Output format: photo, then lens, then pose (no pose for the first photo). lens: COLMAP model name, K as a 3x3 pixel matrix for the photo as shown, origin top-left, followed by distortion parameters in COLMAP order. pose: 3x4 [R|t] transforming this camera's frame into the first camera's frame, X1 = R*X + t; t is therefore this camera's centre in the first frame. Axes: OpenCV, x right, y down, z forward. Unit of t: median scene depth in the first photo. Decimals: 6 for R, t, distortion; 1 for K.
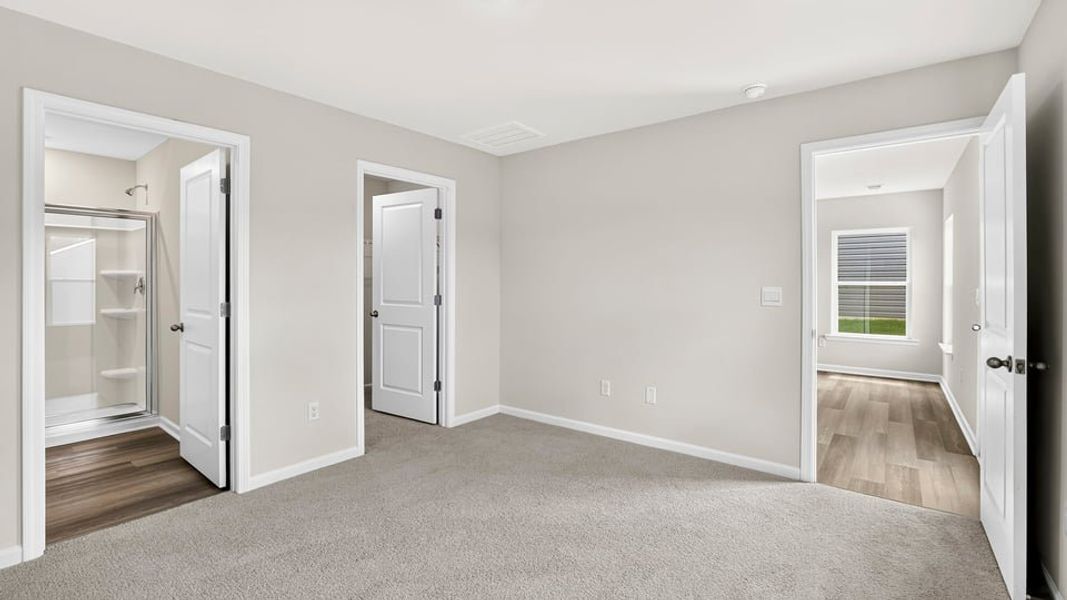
lens RADIAL K [[501.9, 0, 531.3], [0, 501.9, 284.0], [0, 0, 1]] dist [-0.001464, -0.000234]
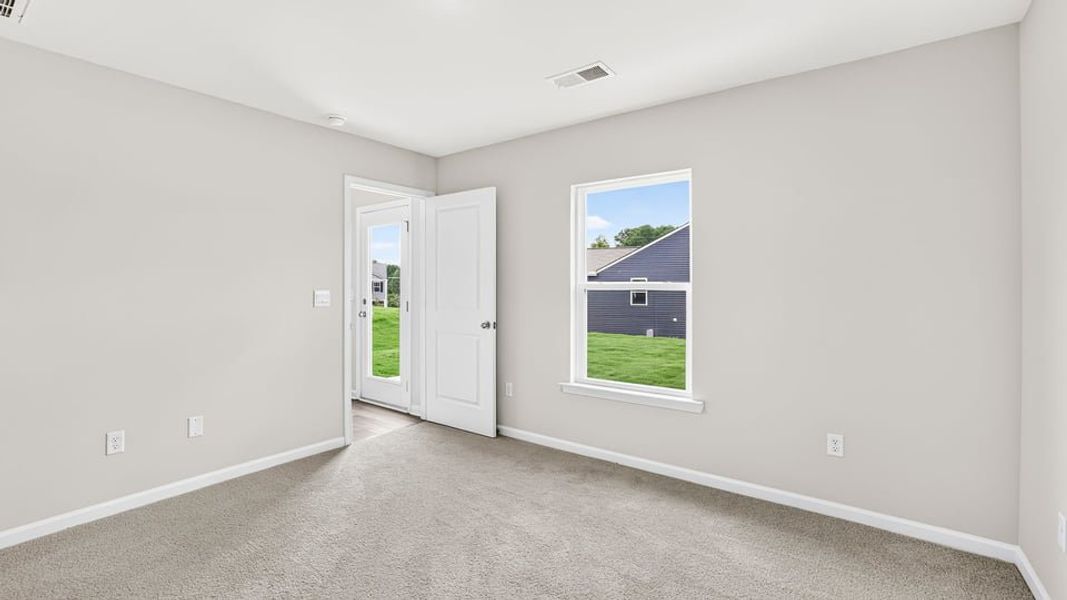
lens RADIAL K [[501.9, 0, 531.3], [0, 501.9, 284.0], [0, 0, 1]] dist [-0.001464, -0.000234]
pose [[-0.050479, -0.003629, 0.998719, -0.714533], [0.009593, 0.999946, 0.004119, -0.007935], [-0.998679, 0.009788, -0.050441, 0.594491]]
